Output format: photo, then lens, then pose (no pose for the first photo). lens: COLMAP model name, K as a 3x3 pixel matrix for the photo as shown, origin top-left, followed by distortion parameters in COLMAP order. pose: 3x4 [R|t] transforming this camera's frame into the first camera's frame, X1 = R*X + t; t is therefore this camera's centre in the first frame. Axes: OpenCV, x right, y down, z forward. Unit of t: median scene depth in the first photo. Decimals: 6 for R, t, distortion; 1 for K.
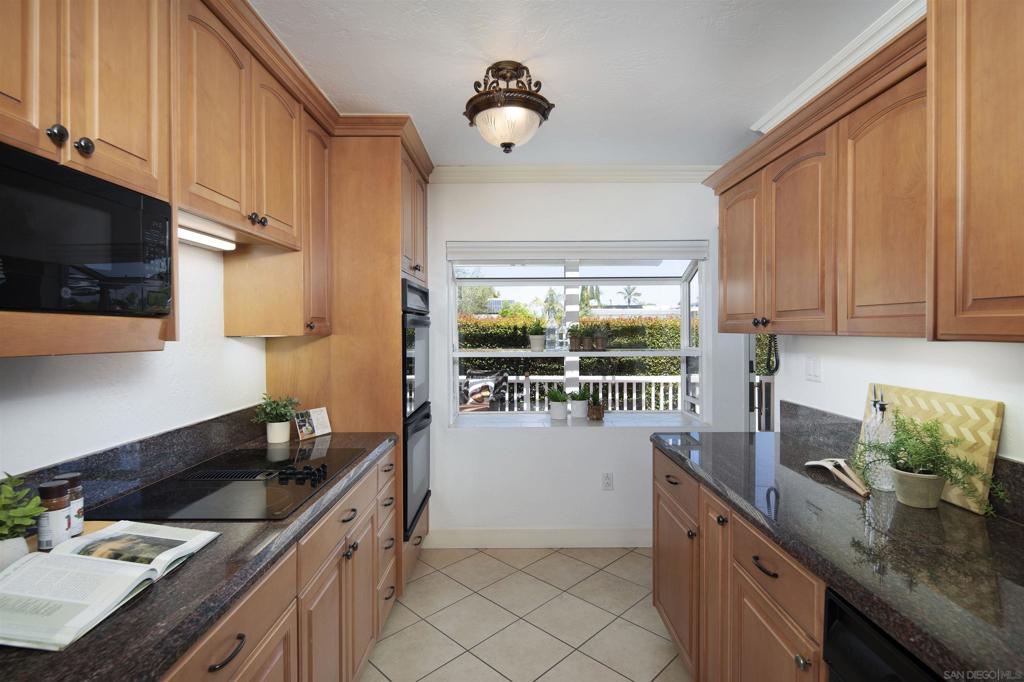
lens RADIAL K [[501.2, 0, 514.1], [0, 501.2, 337.3], [0, 0, 1]] dist [0.011038, 0.000219]
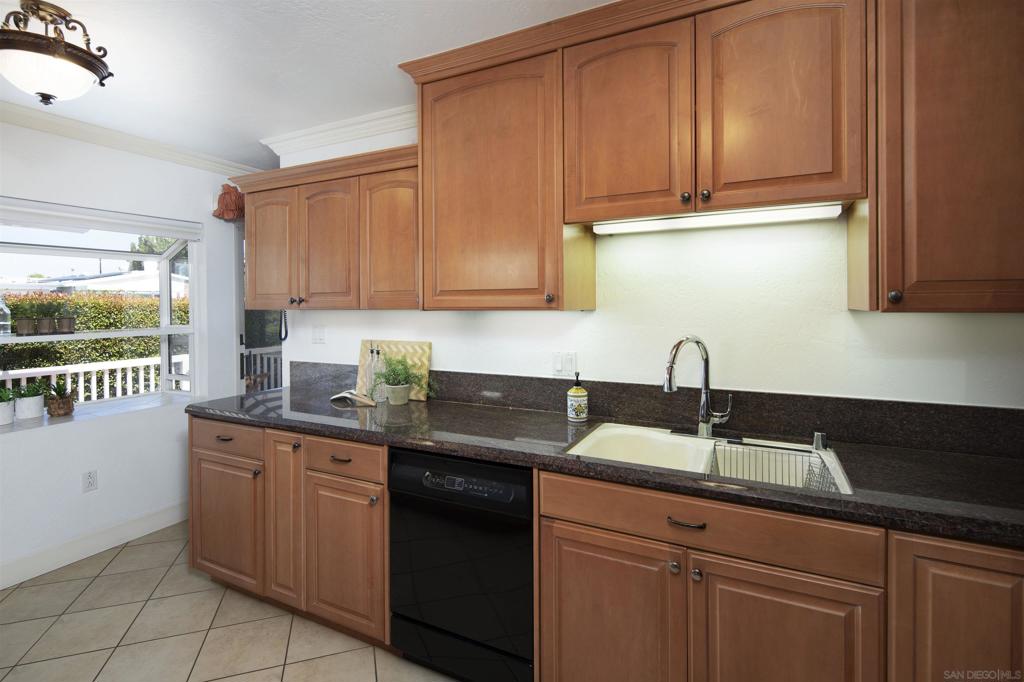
lens RADIAL K [[500.6, 0, 515.1], [0, 500.6, 323.4], [0, 0, 1]] dist [0.054607, -0.000330]
pose [[0.455394, -0.036701, 0.889533, -0.481767], [0.024832, 0.999285, 0.028517, 0.006465], [-0.889944, 0.009103, 0.455979, -0.143811]]
